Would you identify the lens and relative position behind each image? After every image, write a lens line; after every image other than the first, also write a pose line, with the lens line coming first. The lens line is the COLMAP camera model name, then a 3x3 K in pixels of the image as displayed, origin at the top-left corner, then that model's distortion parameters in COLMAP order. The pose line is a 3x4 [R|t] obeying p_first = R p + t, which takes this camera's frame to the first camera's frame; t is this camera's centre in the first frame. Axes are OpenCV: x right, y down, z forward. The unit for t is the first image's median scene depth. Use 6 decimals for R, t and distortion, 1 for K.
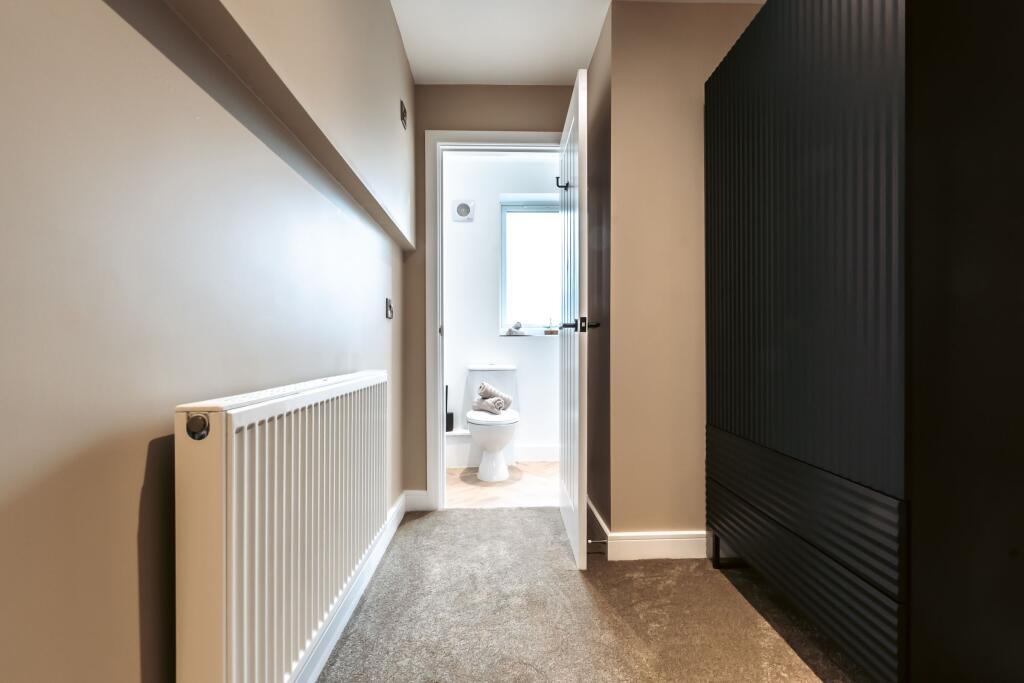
lens RADIAL K [[442.2, 0, 513.5], [0, 442.2, 342.2], [0, 0, 1]] dist [0.009553, -0.002067]
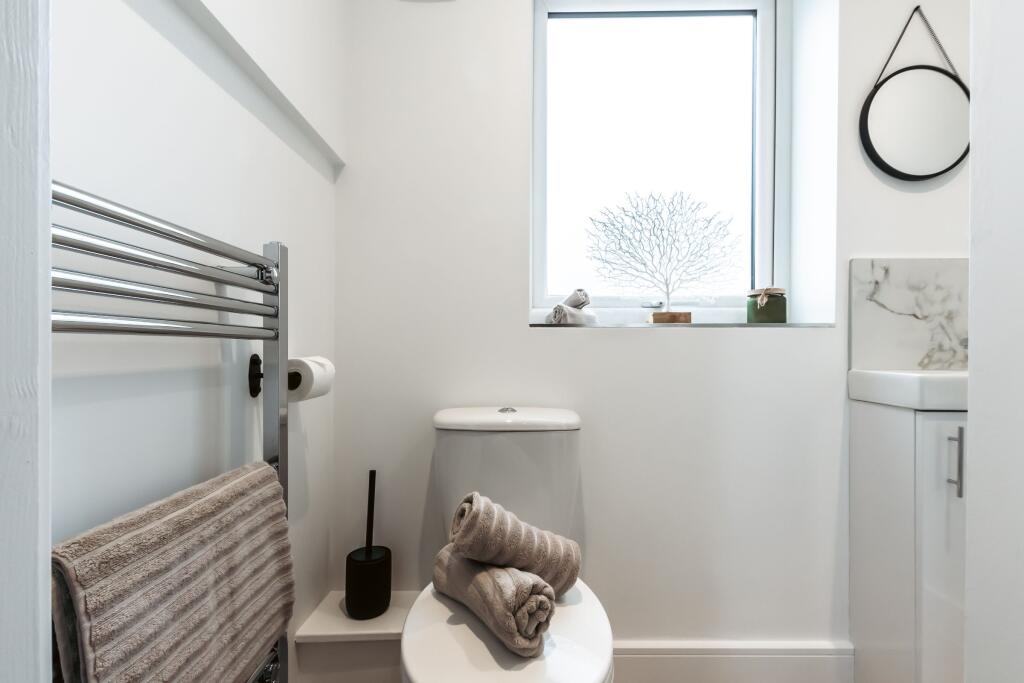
lens RADIAL K [[442.2, 0, 513.2], [0, 442.2, 345.2], [0, 0, 1]] dist [0.009553, -0.002067]
pose [[0.999473, 0.010295, -0.030800, -0.032390], [-0.010326, 0.999946, -0.000840, 0.001305], [0.030790, 0.001158, 0.999525, 0.645812]]
